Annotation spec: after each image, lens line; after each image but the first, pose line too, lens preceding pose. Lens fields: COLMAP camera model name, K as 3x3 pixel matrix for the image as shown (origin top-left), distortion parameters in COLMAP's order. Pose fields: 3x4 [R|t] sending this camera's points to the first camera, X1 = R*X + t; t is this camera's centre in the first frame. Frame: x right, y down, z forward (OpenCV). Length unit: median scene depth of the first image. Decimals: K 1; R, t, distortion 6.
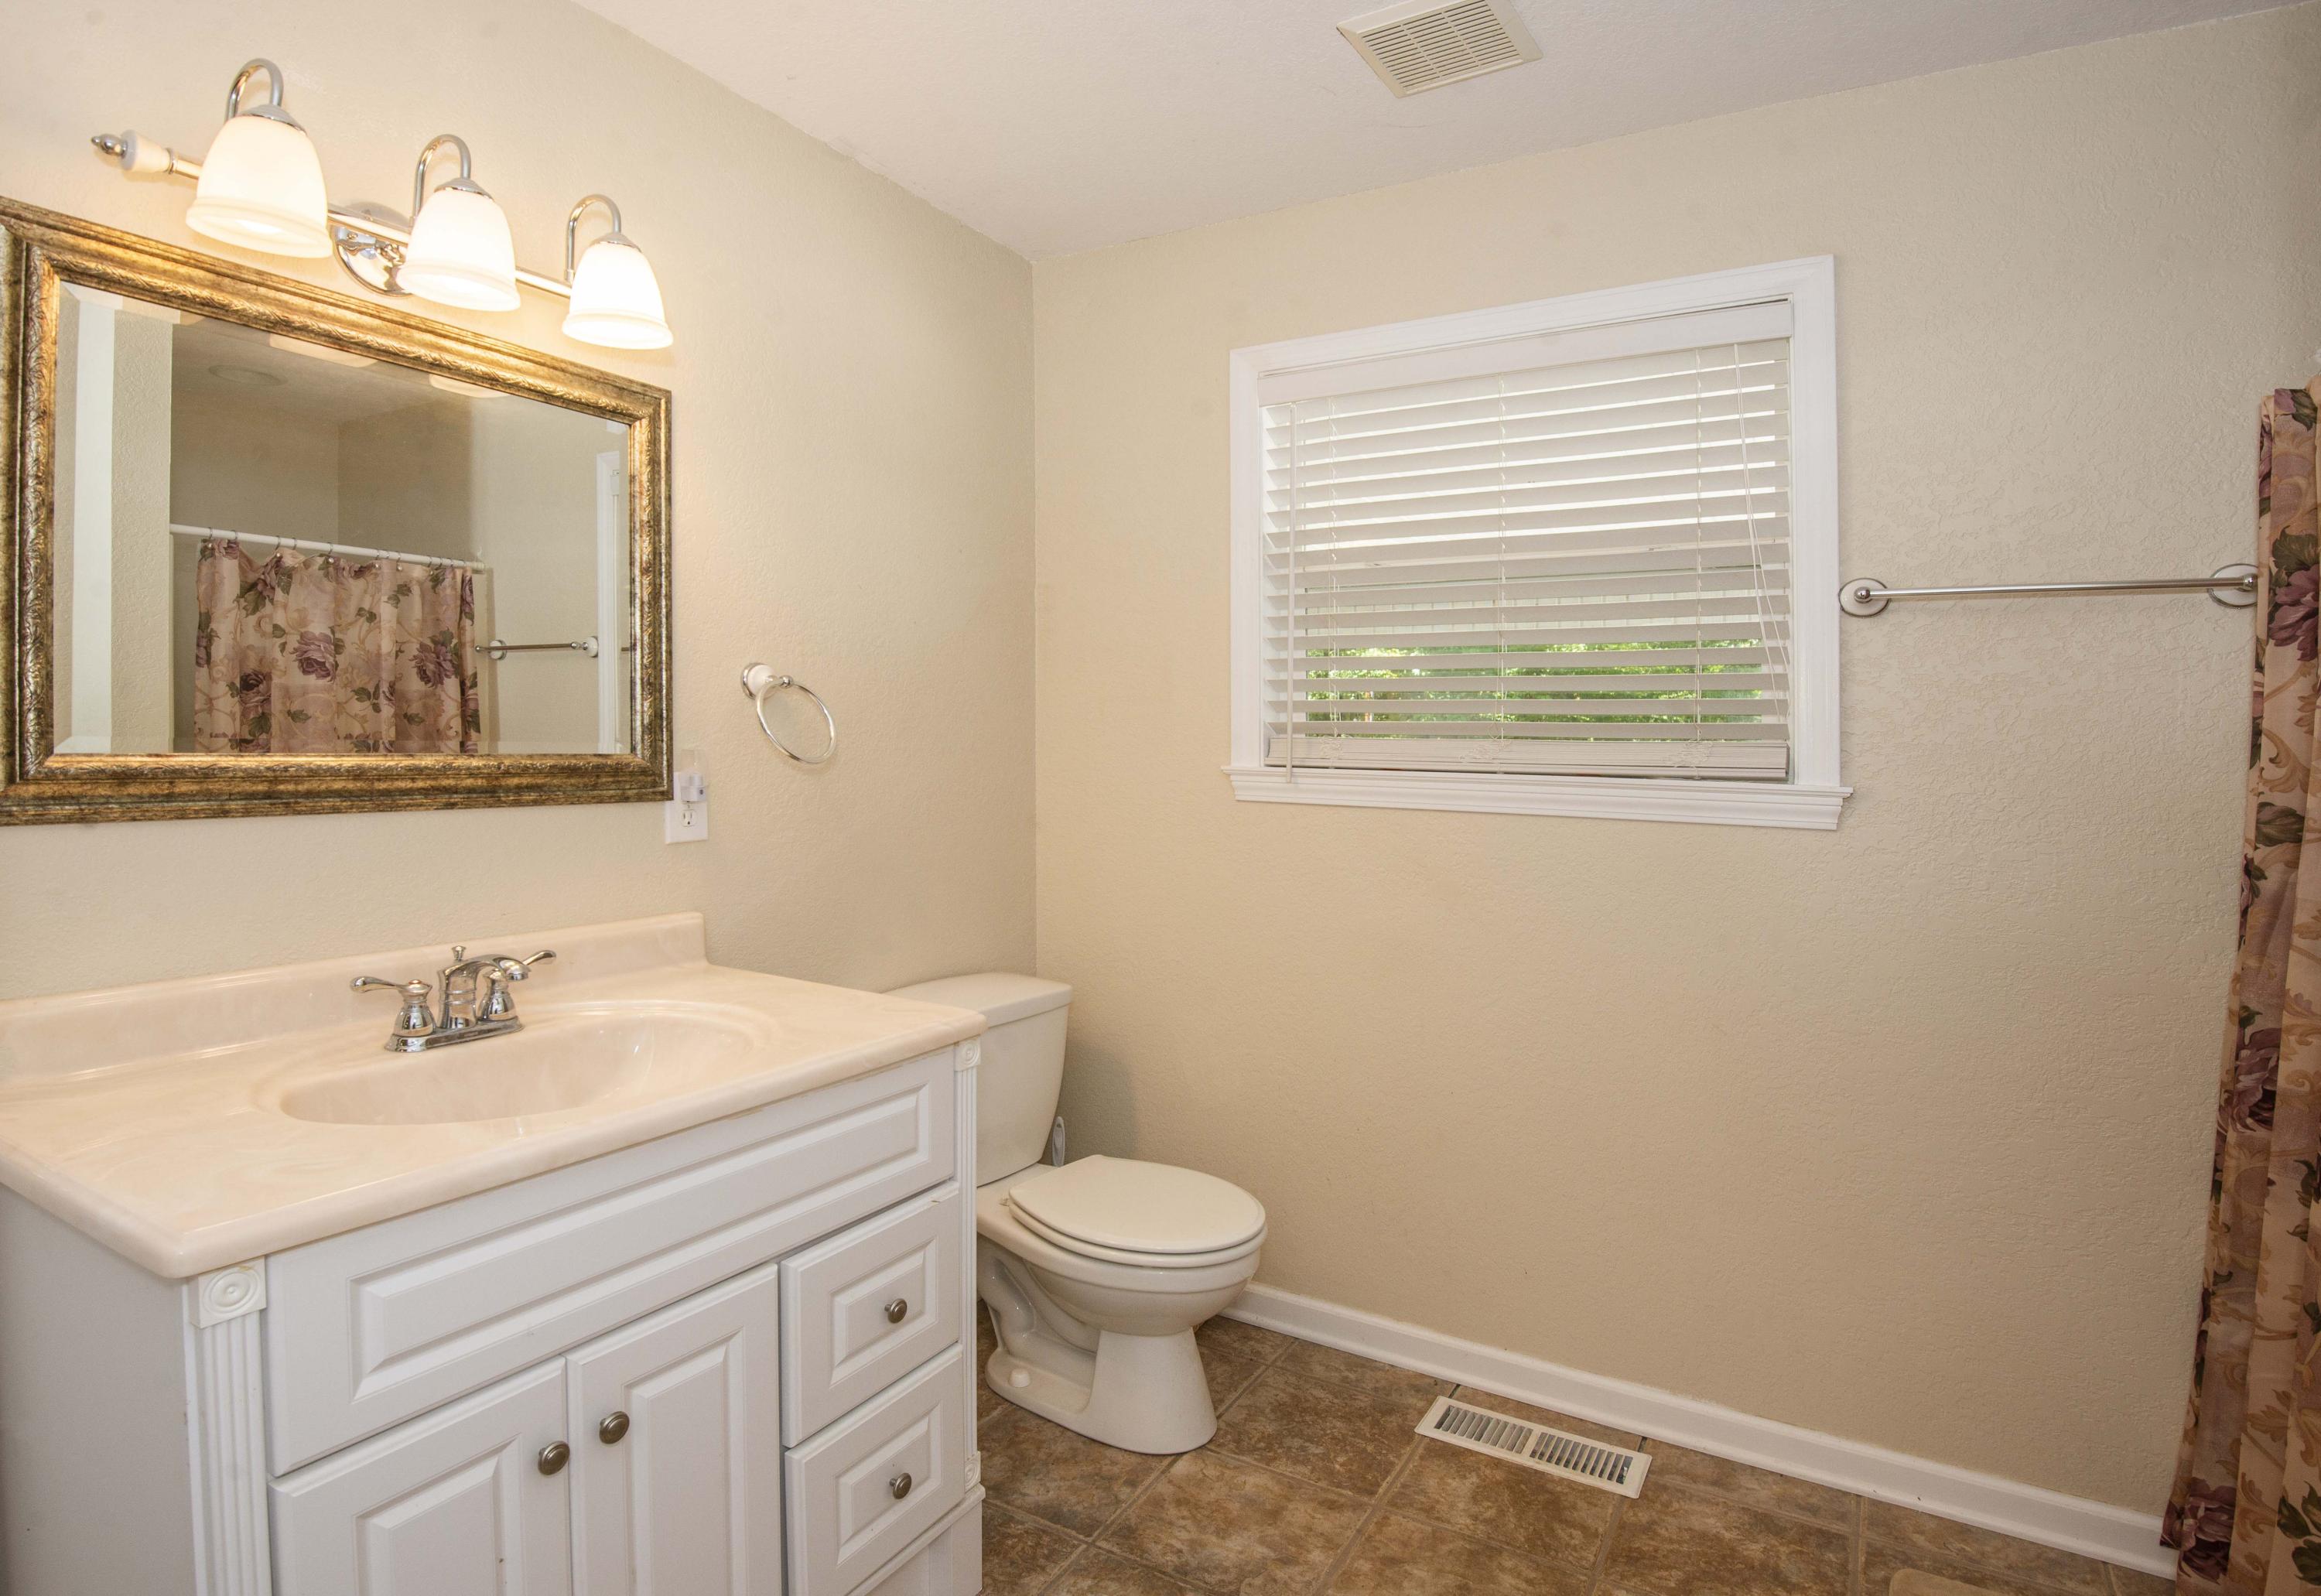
lens RADIAL K [[1259.7, 0, 1162.6], [0, 1259.7, 734.9], [0, 0, 1]] dist [-0.051248, 0.000632]
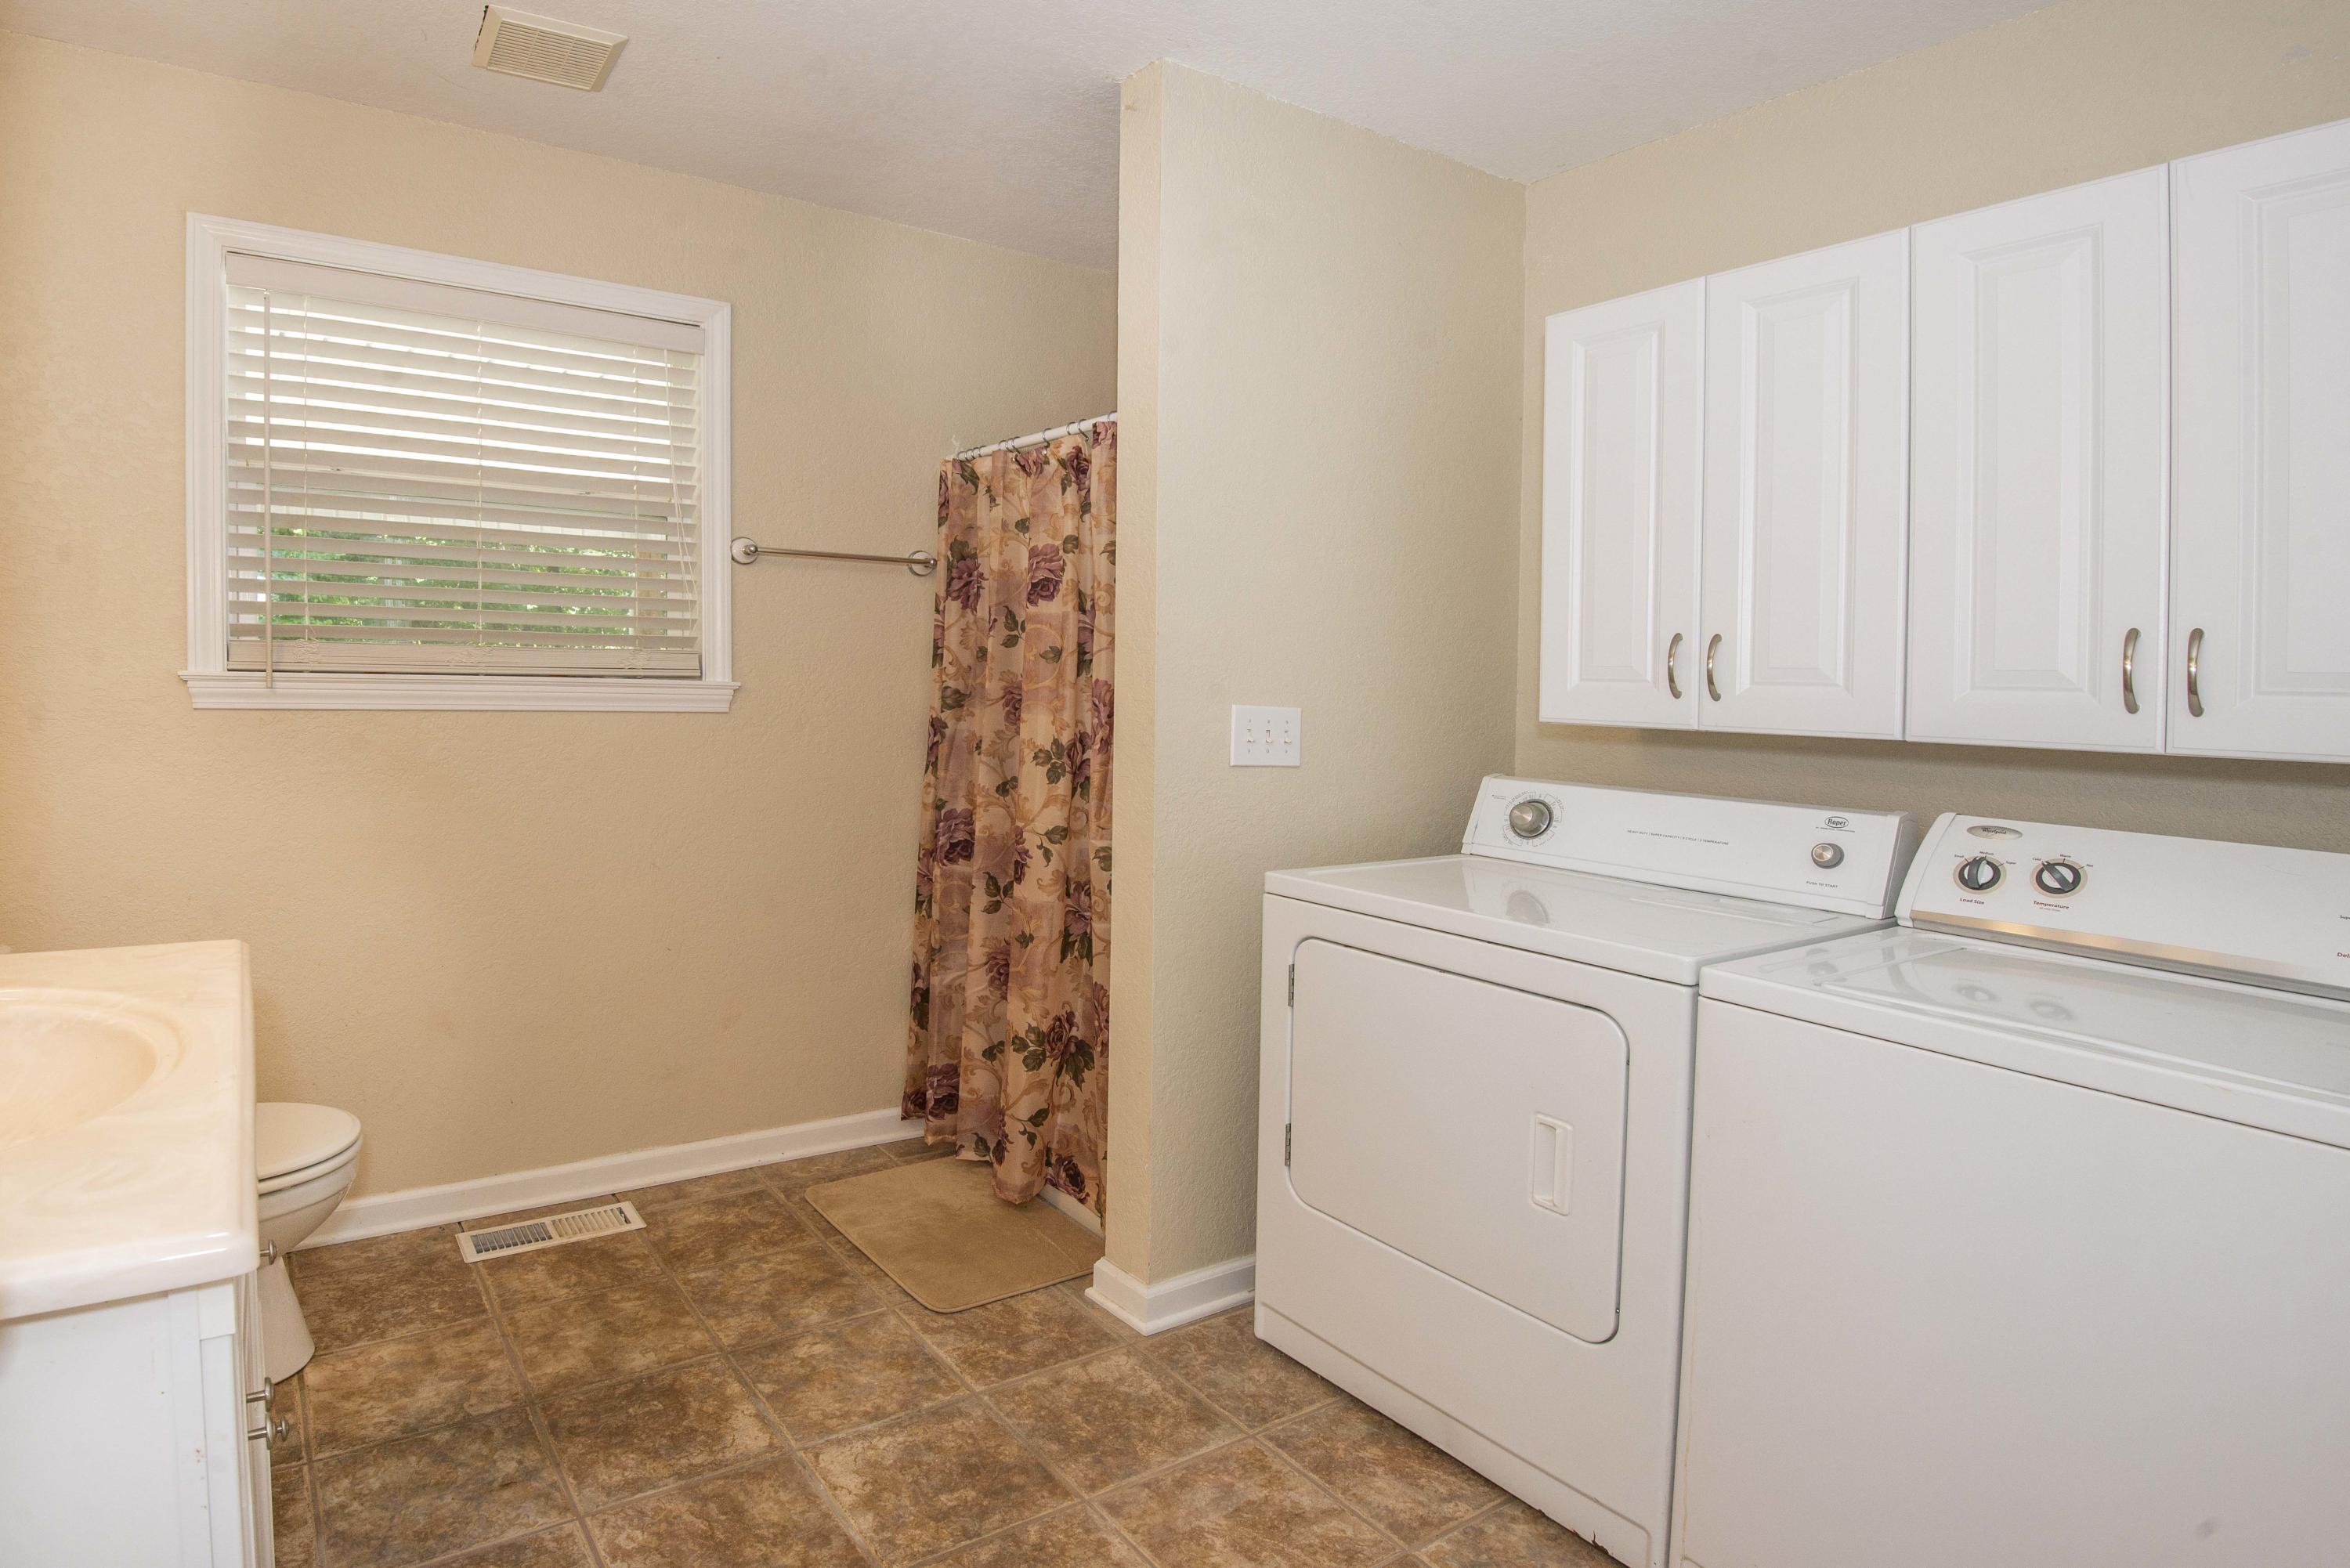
lens RADIAL K [[1173.6, 0, 1175.2], [0, 1173.6, 675.0], [0, 0, 1]] dist [-0.000209, -0.032040]
pose [[0.357789, -0.013252, 0.933709, -0.573682], [-0.020608, 0.999544, 0.022083, -0.006705], [-0.933575, -0.027143, 0.357352, 0.040899]]
